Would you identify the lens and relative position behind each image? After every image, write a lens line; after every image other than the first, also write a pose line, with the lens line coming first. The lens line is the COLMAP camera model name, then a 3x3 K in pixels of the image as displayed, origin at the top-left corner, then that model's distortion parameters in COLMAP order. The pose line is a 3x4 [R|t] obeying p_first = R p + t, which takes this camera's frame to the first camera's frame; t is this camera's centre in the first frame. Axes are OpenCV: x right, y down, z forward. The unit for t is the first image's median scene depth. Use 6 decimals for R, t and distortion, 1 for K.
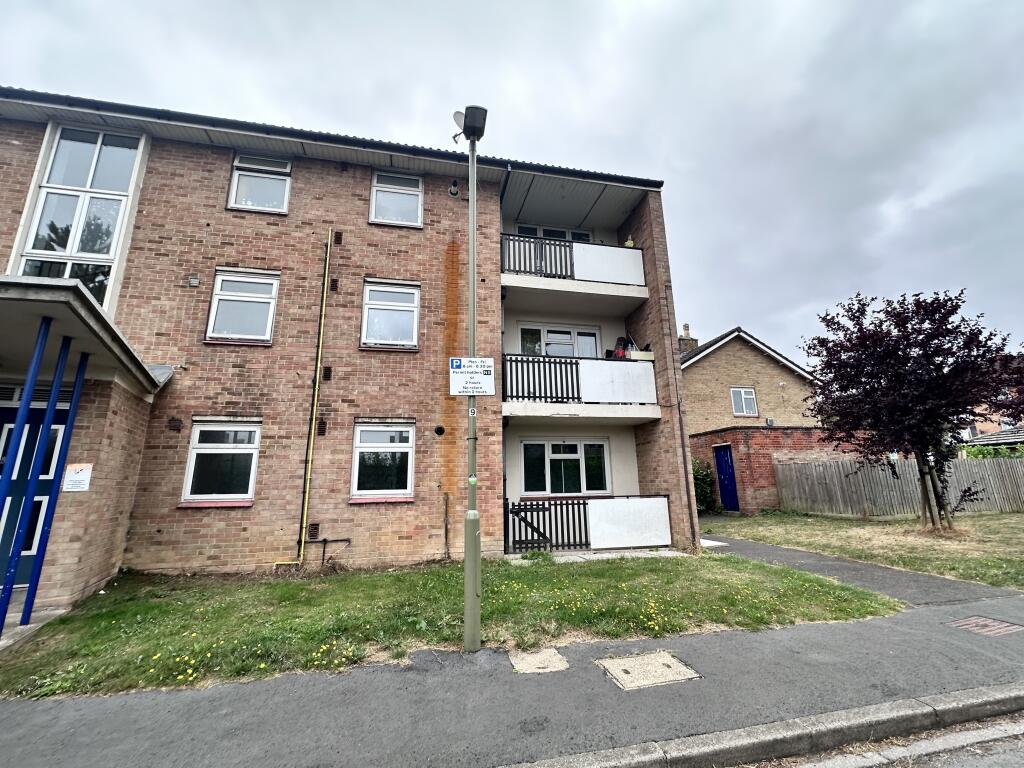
lens RADIAL K [[407.7, 0, 542.3], [0, 407.7, 394.5], [0, 0, 1]] dist [0.000138, -0.000038]
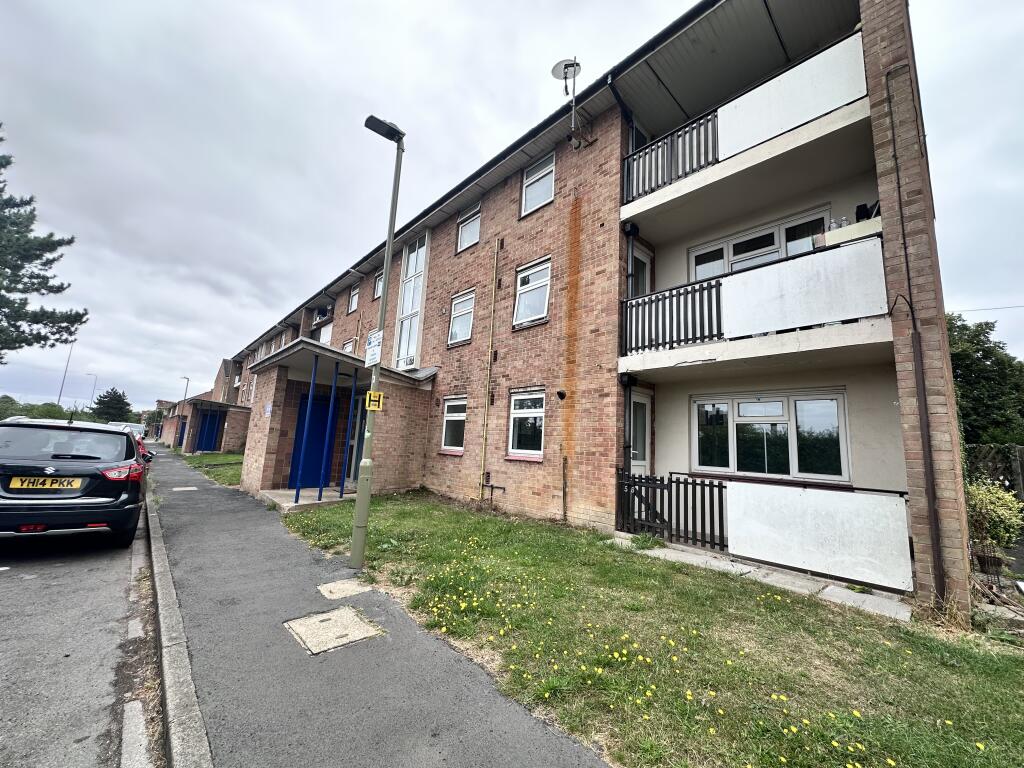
lens RADIAL K [[407.7, 0, 514.5], [0, 407.7, 387.5], [0, 0, 1]] dist [0.000138, -0.000038]
pose [[0.502327, -0.082228, -0.860759, 0.566924], [0.126543, 0.991741, -0.020892, 0.077046], [0.855368, -0.098428, 0.508584, 0.392031]]
